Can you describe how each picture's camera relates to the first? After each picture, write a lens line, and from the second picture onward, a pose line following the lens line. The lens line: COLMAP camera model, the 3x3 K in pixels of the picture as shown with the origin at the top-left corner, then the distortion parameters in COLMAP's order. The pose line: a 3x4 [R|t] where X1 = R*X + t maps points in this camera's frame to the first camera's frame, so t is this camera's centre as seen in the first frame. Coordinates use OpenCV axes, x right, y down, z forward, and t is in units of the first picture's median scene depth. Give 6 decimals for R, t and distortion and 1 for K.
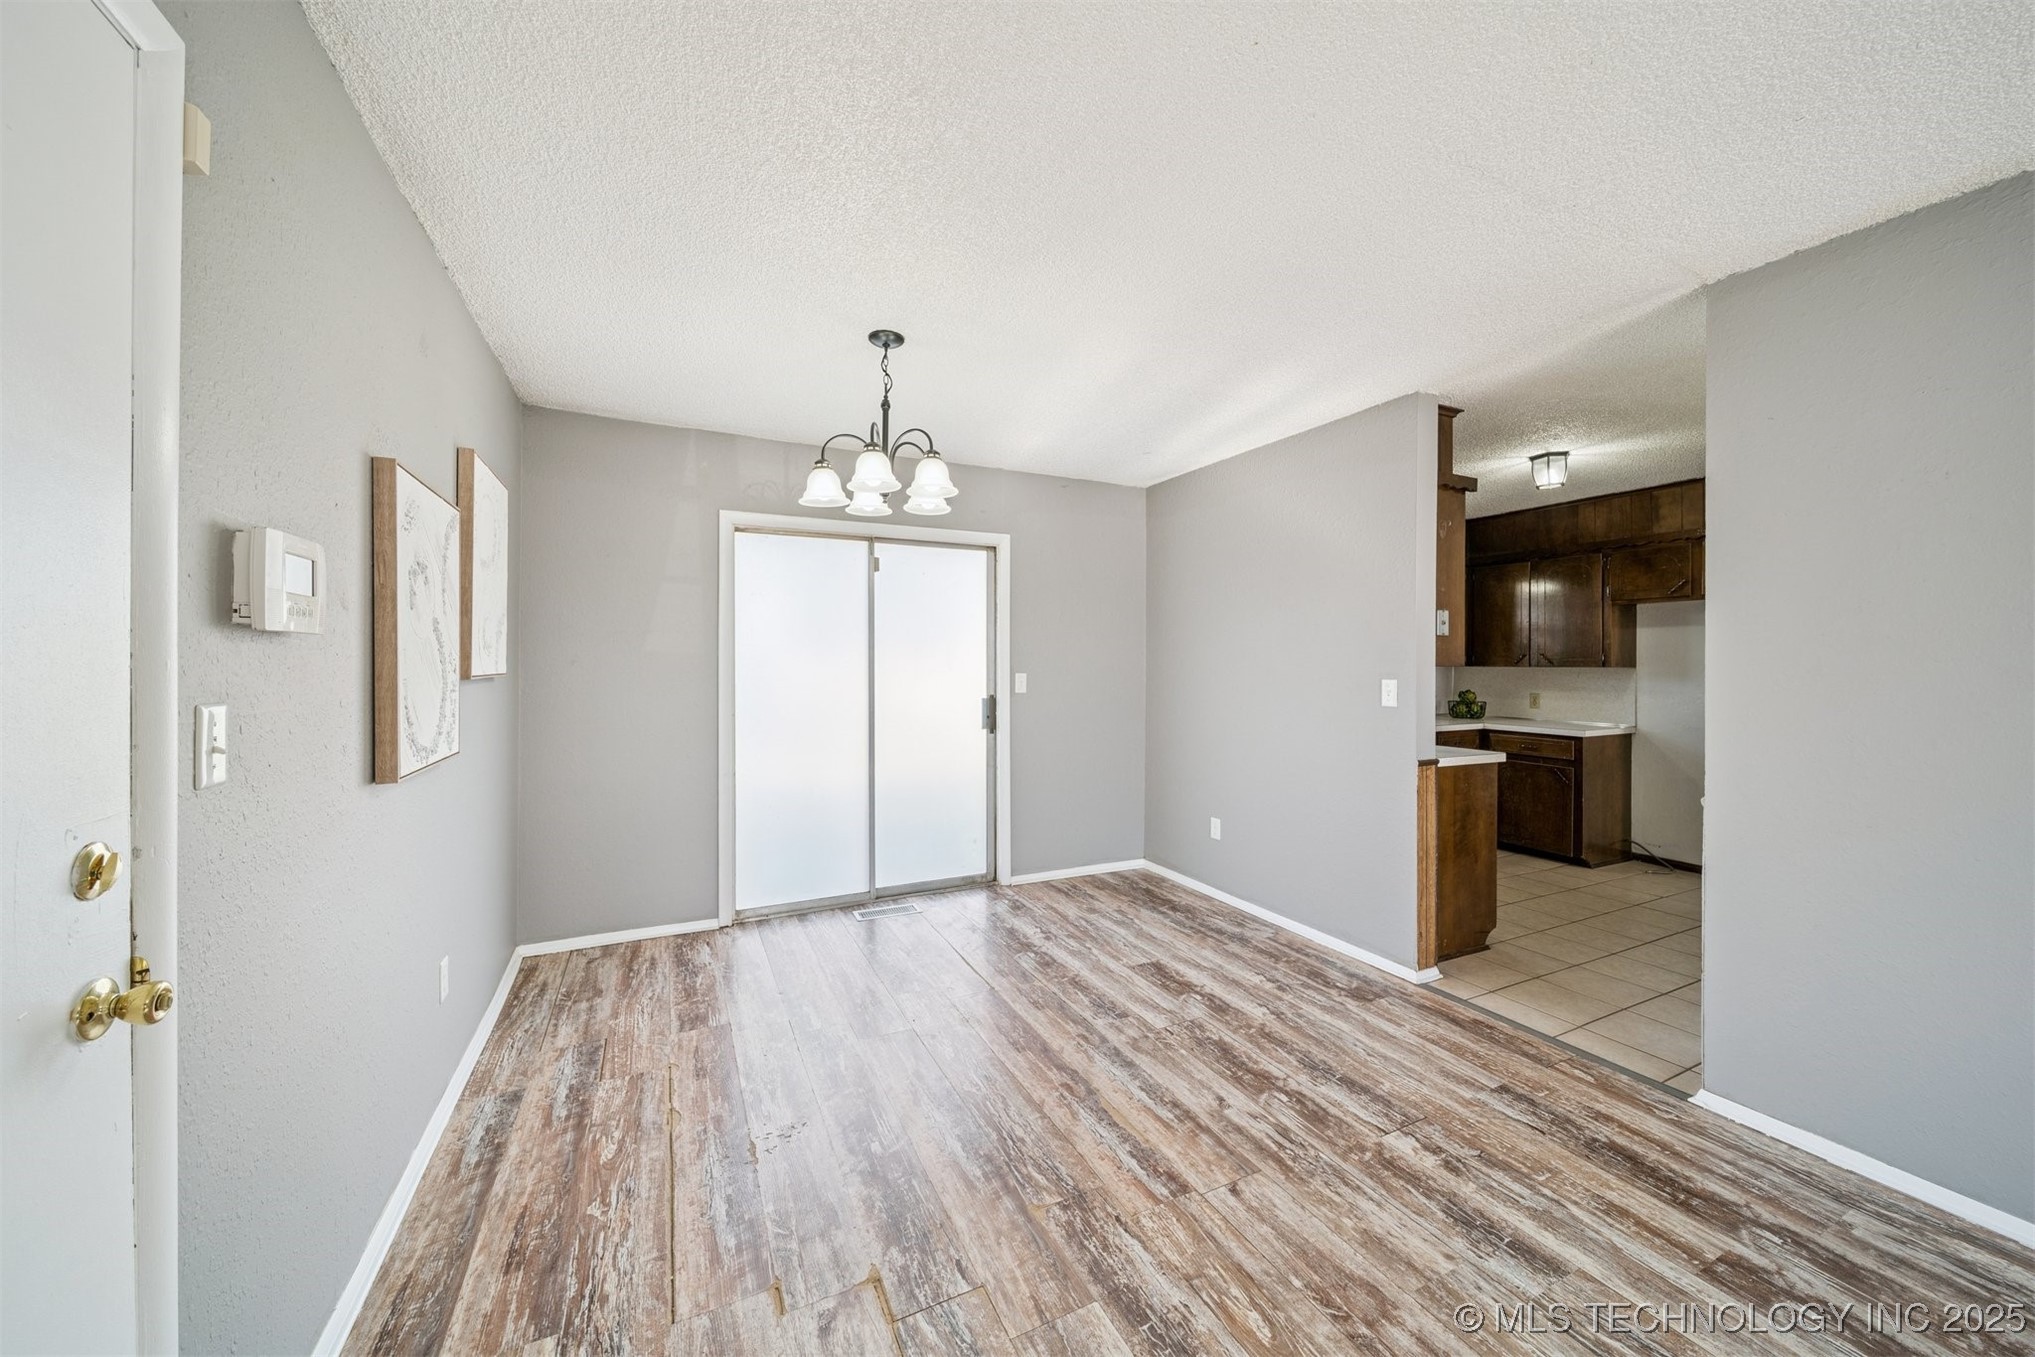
lens RADIAL K [[715.1, 0, 1007.0], [0, 715.1, 663.0], [0, 0, 1]] dist [0.000325, -0.000614]
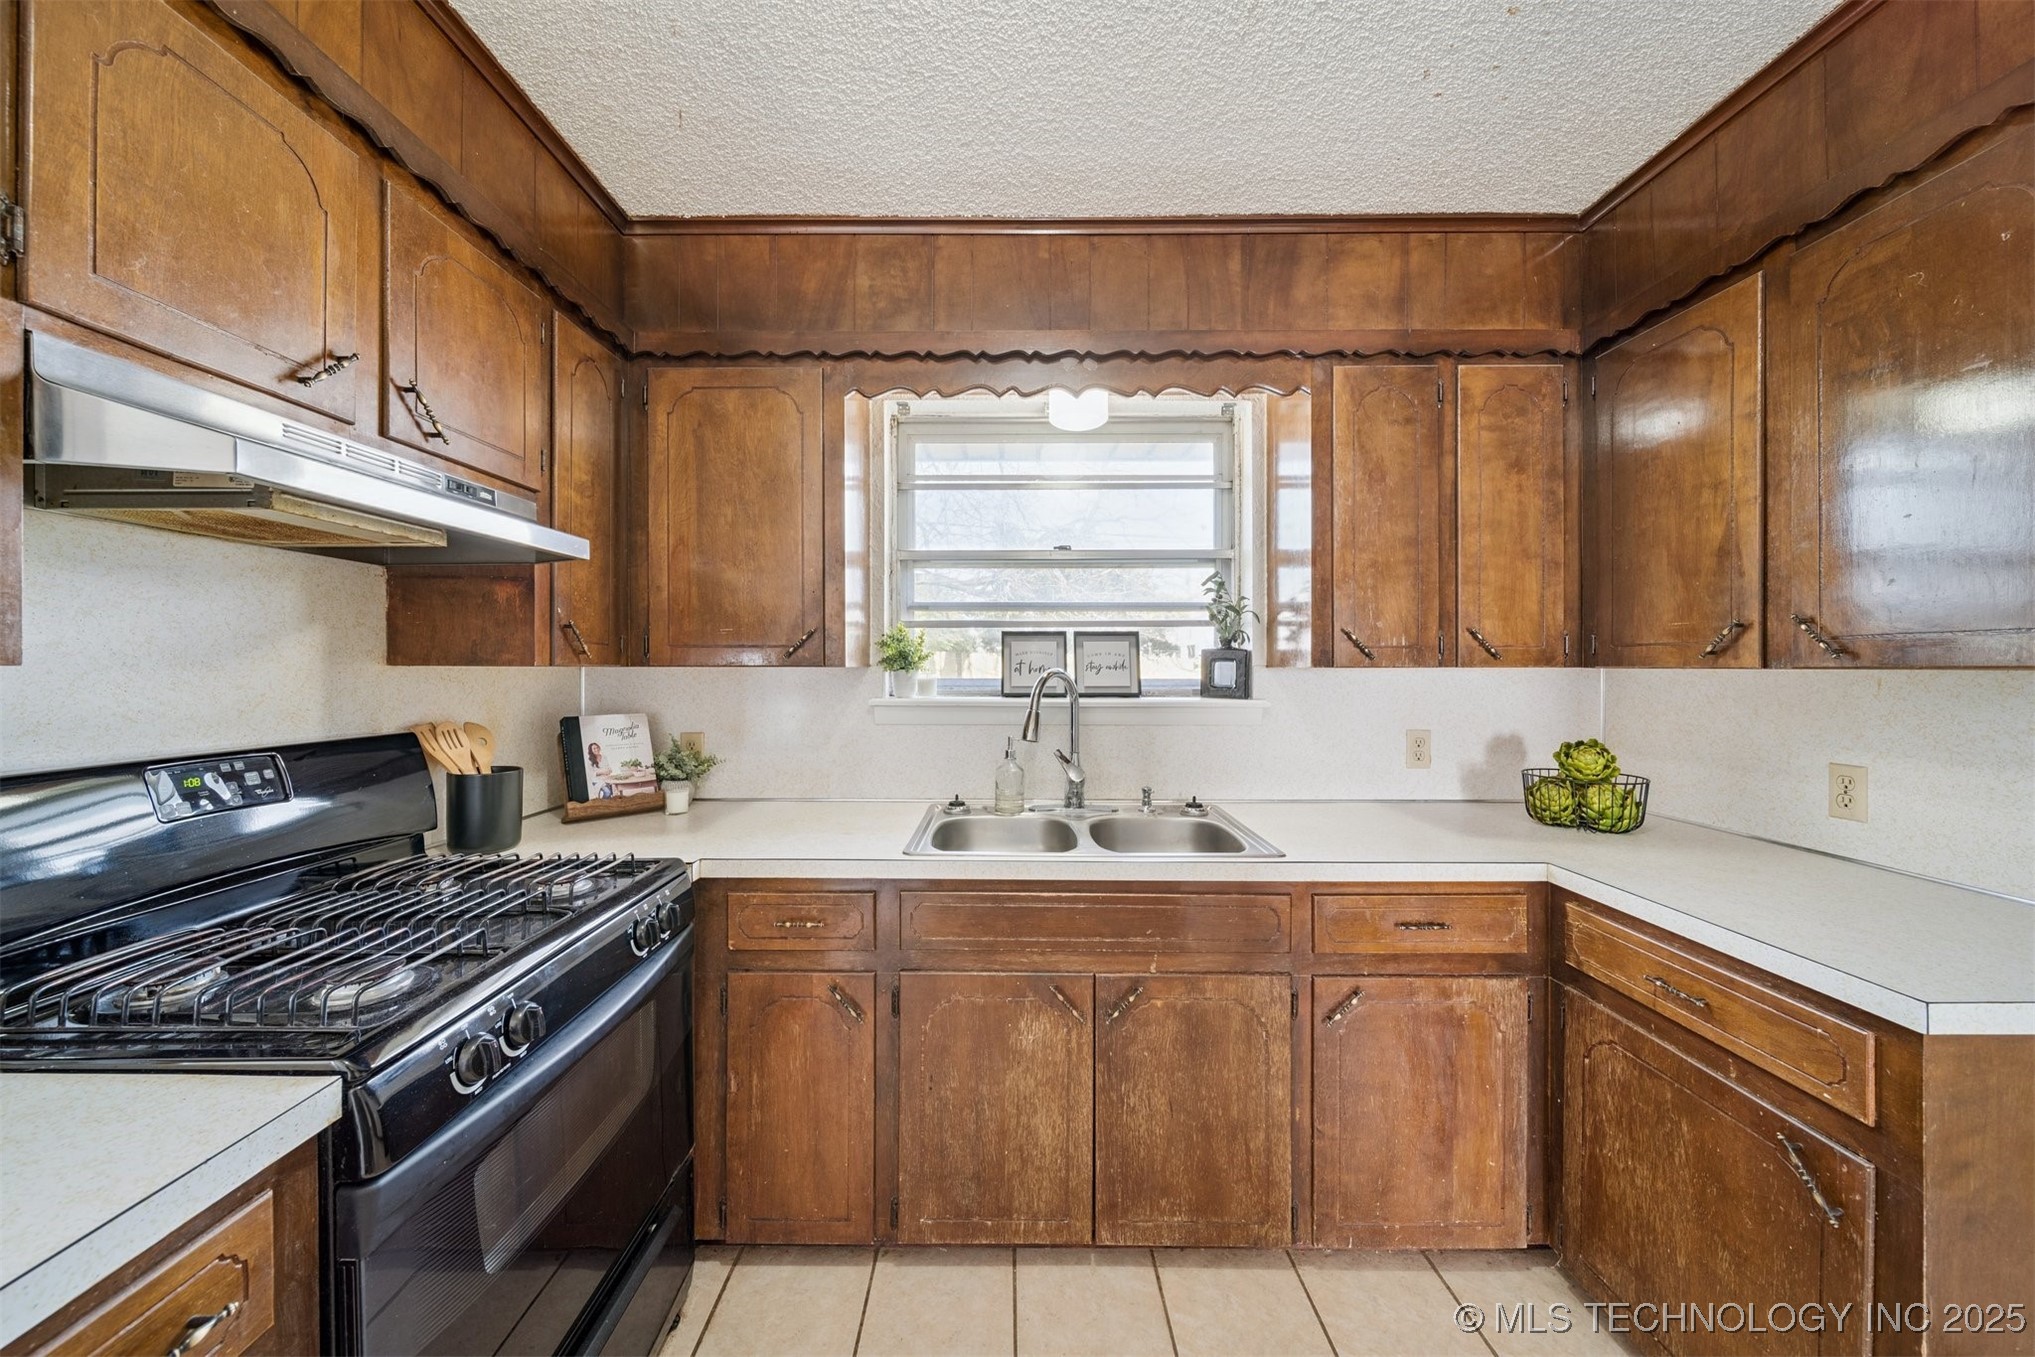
lens RADIAL K [[715.1, 0, 1010.3], [0, 715.1, 672.0], [0, 0, 1]] dist [0.000325, -0.000614]
pose [[0.898636, -0.004581, -0.438672, 1.223683], [0.006657, 0.999973, 0.003194, 0.008659], [0.438645, -0.005790, 0.898642, 1.315401]]
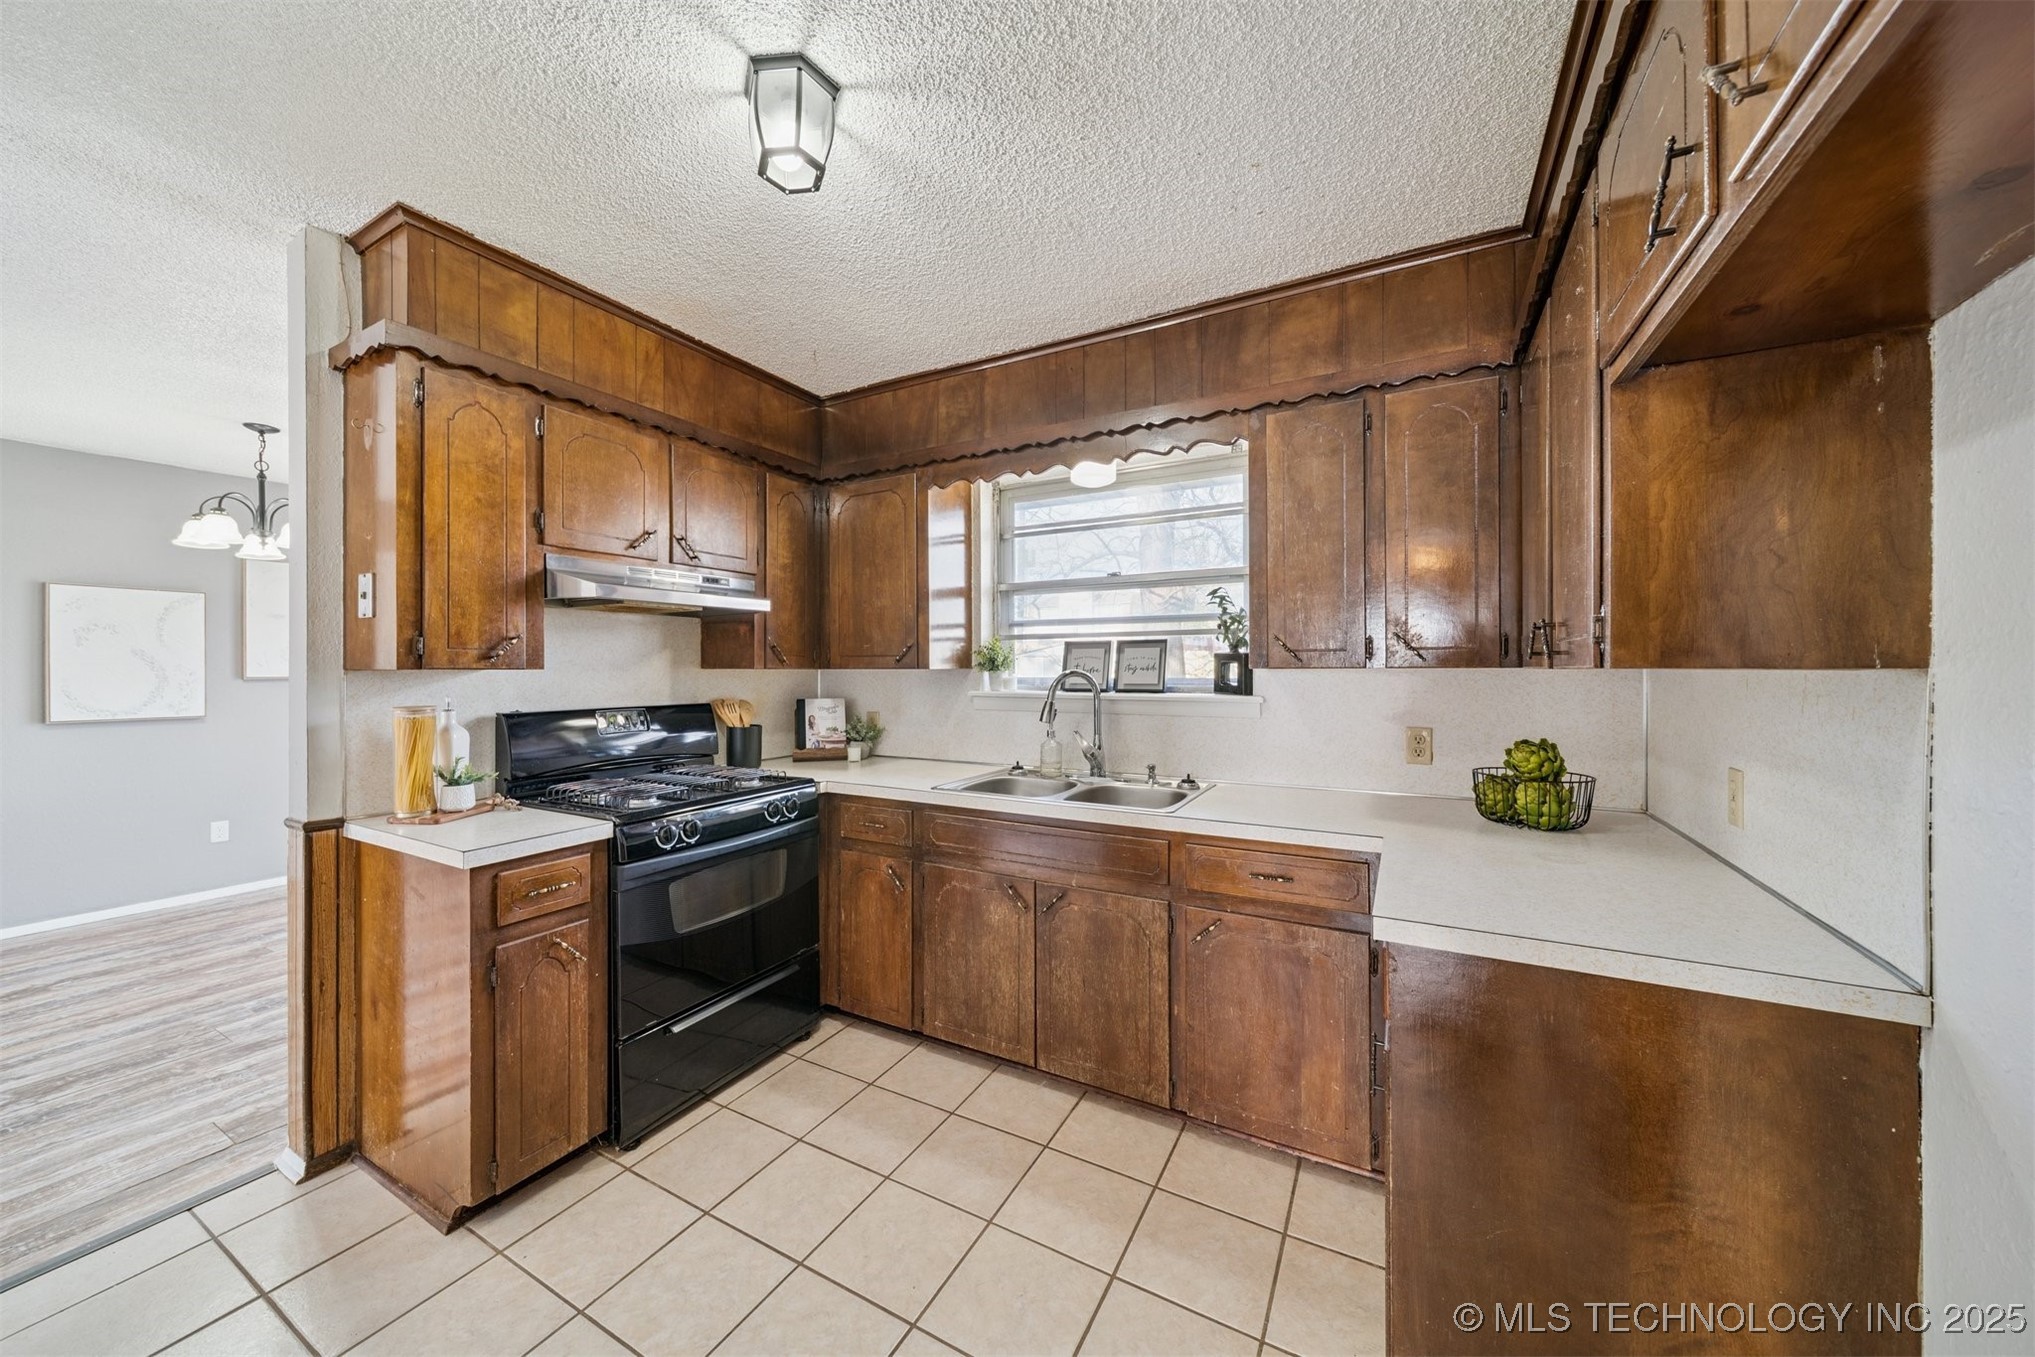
lens RADIAL K [[715.1, 0, 1000.7], [0, 715.1, 675.3], [0, 0, 1]] dist [0.000325, -0.000614]
pose [[0.576442, -0.002020, -0.817136, 1.717109], [0.006133, 0.999979, 0.001854, 0.013208], [0.817115, -0.006080, 0.576443, 1.351444]]
